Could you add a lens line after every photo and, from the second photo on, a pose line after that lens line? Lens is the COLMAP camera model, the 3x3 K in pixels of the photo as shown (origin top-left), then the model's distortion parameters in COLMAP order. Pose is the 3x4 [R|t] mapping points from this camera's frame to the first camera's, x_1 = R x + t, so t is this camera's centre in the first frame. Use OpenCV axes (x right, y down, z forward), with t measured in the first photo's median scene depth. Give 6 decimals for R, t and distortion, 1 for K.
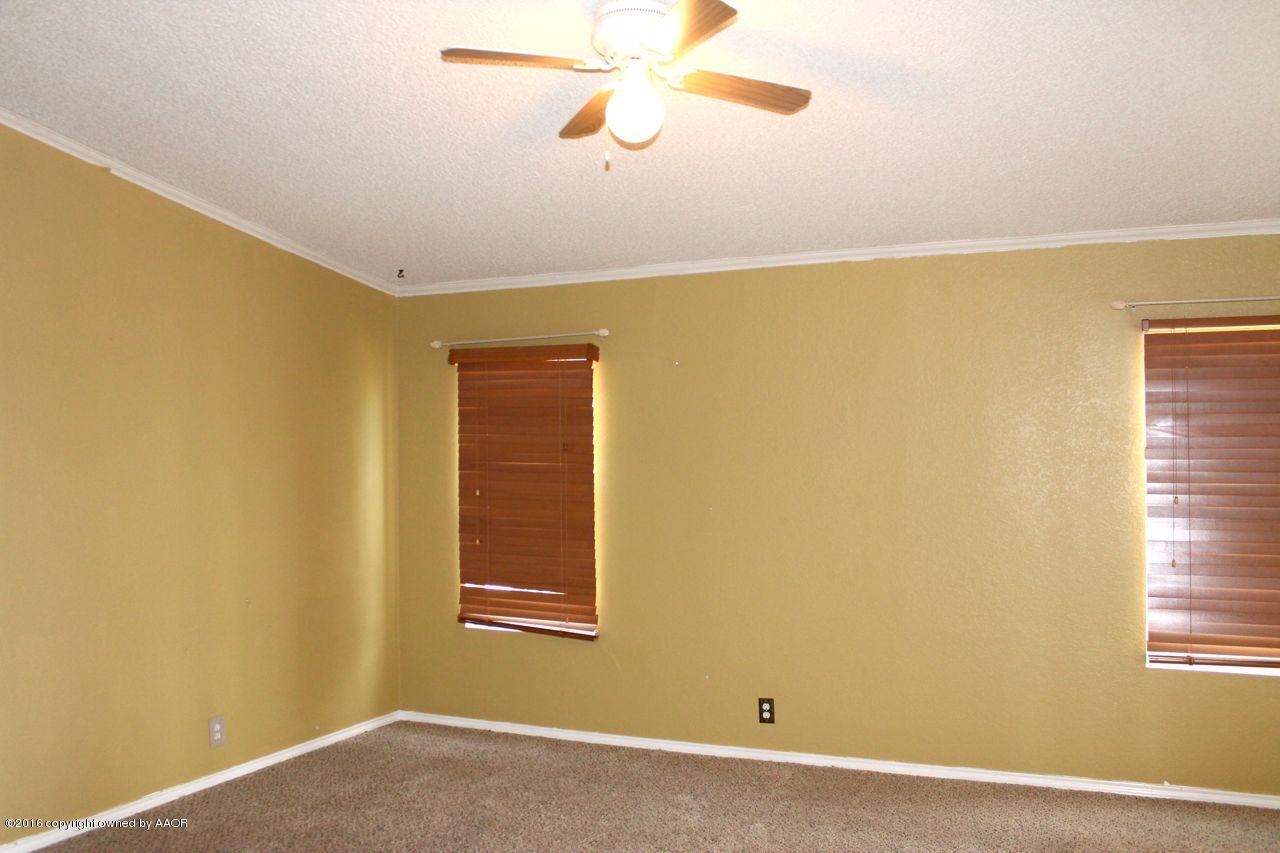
lens RADIAL K [[1091.7, 0, 640.0], [0, 1091.7, 426.5], [0, 0, 1]] dist [-0.171746, 0.150894]
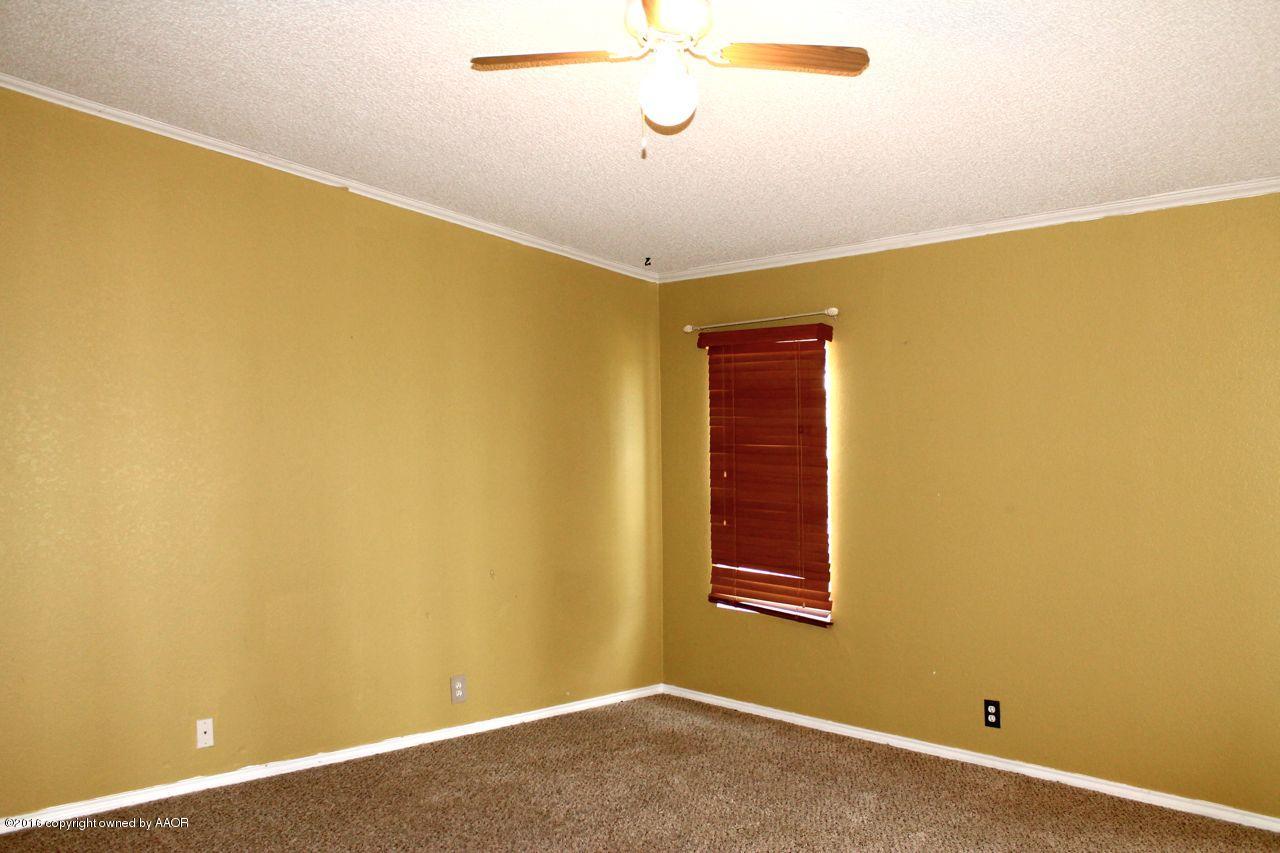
lens RADIAL K [[1091.7, 0, 640.0], [0, 1091.7, 426.5], [0, 0, 1]] dist [-0.171746, 0.150894]
pose [[0.917790, -0.003803, -0.397047, 0.189223], [0.012077, 0.999759, 0.018340, -0.003381], [0.396882, -0.021628, 0.917615, 0.042133]]
